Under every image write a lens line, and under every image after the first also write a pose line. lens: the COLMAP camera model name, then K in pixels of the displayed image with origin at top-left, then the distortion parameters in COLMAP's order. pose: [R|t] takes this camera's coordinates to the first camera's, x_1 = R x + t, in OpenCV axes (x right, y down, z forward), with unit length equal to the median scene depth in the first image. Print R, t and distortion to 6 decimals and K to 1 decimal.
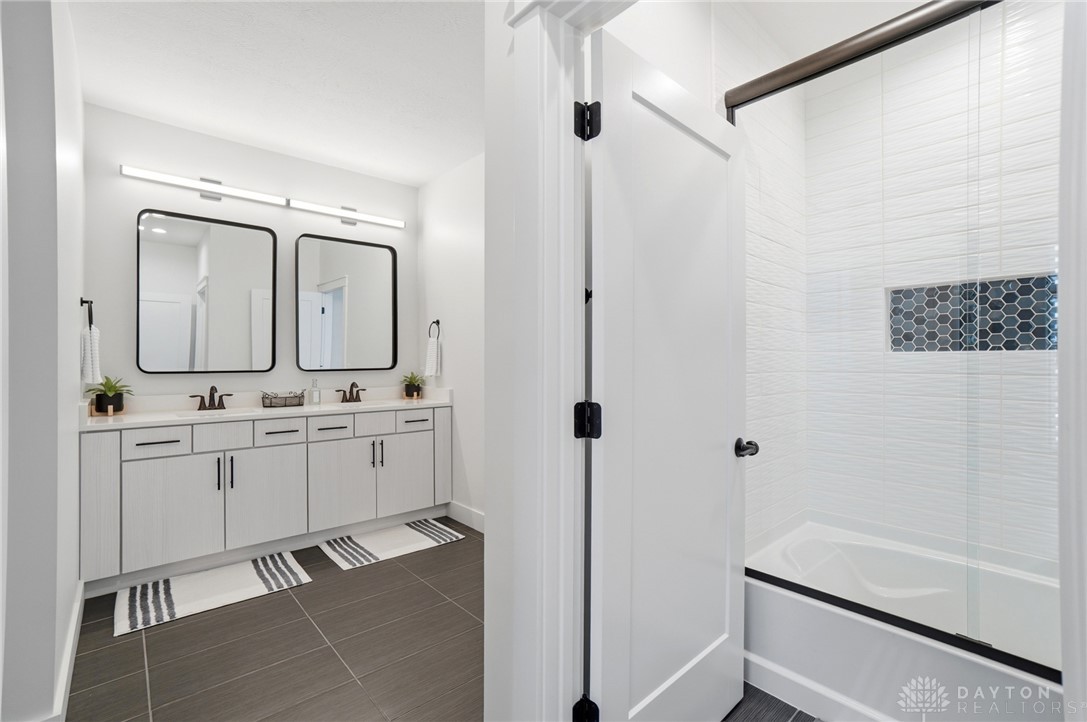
lens RADIAL K [[481.2, 0, 543.5], [0, 481.2, 361.0], [0, 0, 1]] dist [-0.002252, -0.000036]
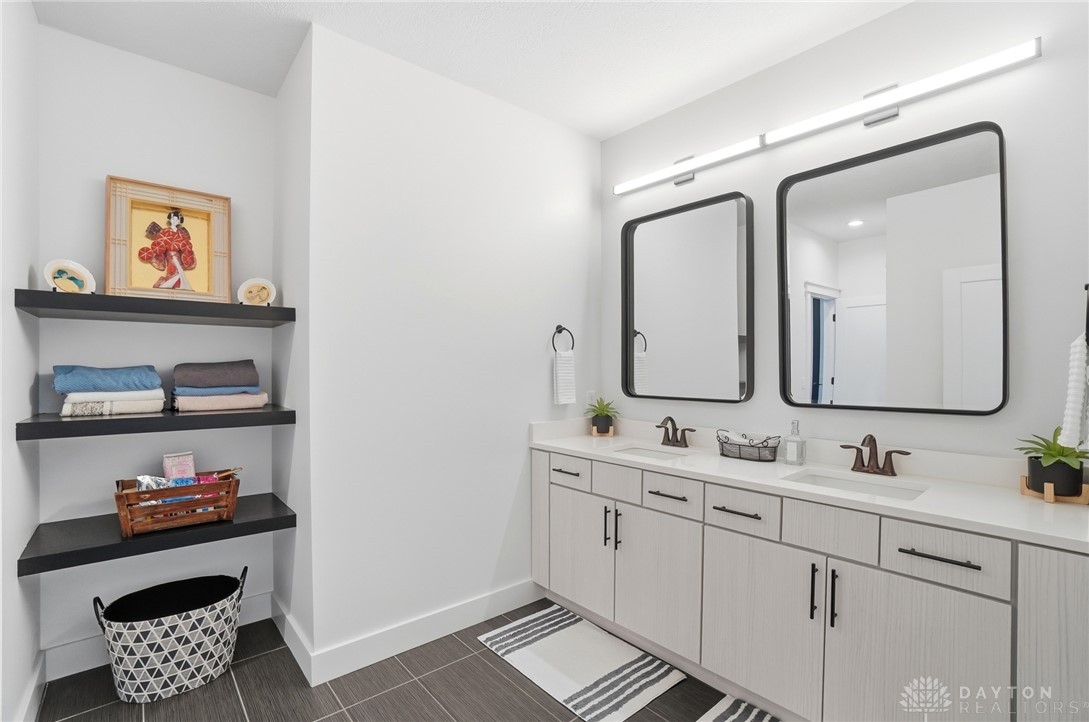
lens RADIAL K [[498.5, 0, 543.8], [0, 498.5, 375.1], [0, 0, 1]] dist [-0.013262, 0.000114]
pose [[-0.021927, 0.018649, -0.999586, 0.154430], [0.000992, 0.999826, 0.018631, -0.034133], [0.999759, -0.000583, -0.021941, 0.800963]]
